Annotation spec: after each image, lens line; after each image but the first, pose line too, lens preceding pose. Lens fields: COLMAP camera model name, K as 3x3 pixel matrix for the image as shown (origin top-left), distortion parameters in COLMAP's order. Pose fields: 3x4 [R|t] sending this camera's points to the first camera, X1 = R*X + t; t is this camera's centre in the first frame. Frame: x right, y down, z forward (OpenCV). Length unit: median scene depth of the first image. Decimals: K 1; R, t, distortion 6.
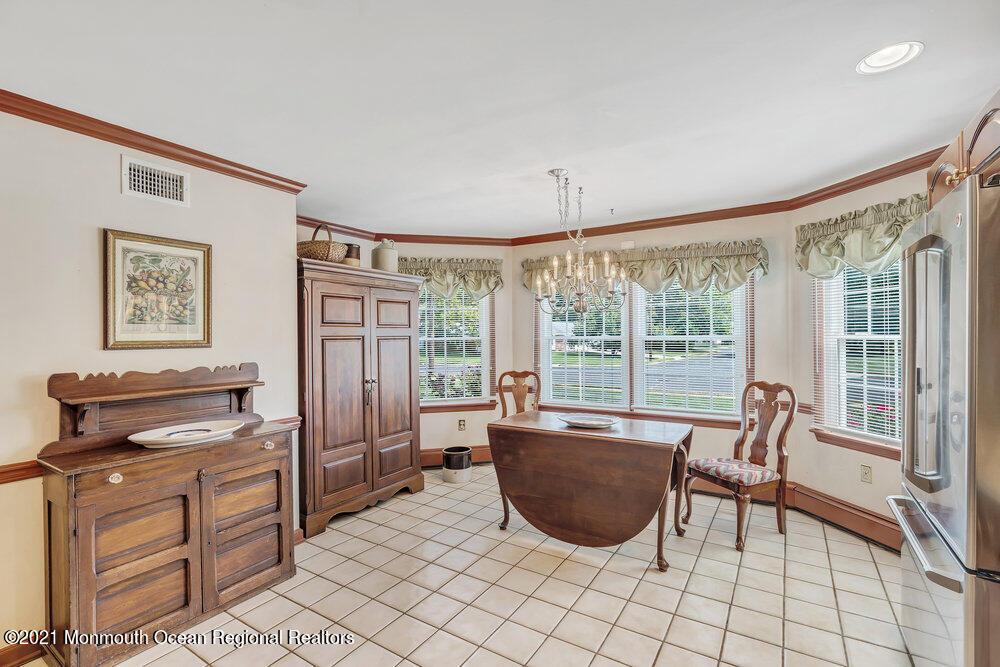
lens RADIAL K [[452.1, 0, 505.2], [0, 452.1, 334.3], [0, 0, 1]] dist [-0.005762, 0.001735]
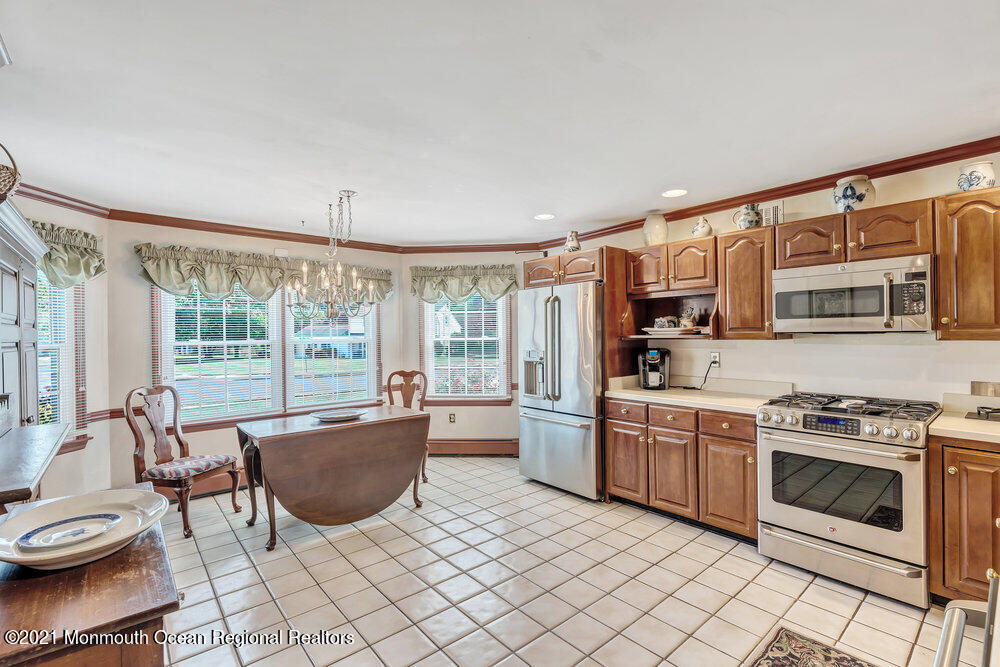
lens RADIAL K [[452.1, 0, 505.2], [0, 452.1, 334.3], [0, 0, 1]] dist [-0.005762, 0.001735]
pose [[0.297744, 0.004737, 0.954634, -0.690604], [0.007954, 0.999941, -0.007443, 0.002267], [-0.954613, 0.009810, 0.297688, 0.247798]]
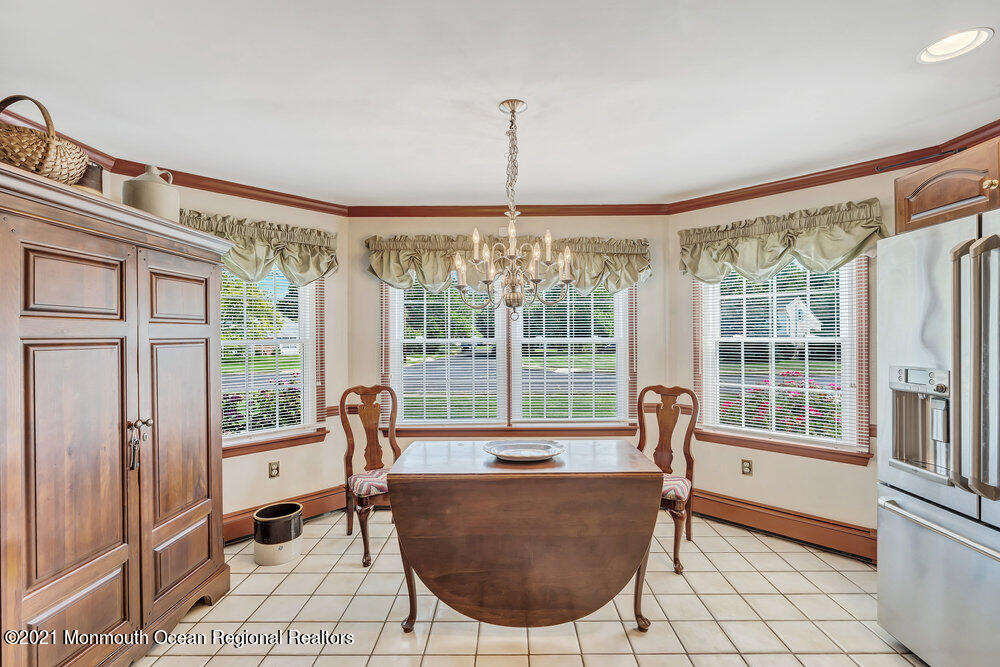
lens RADIAL K [[452.1, 0, 505.2], [0, 452.1, 334.3], [0, 0, 1]] dist [-0.005762, 0.001735]
pose [[0.851118, 0.005274, 0.524948, -0.217303], [-0.002330, 0.999978, -0.006269, 0.001557], [-0.524969, 0.004112, 0.851111, 0.336812]]
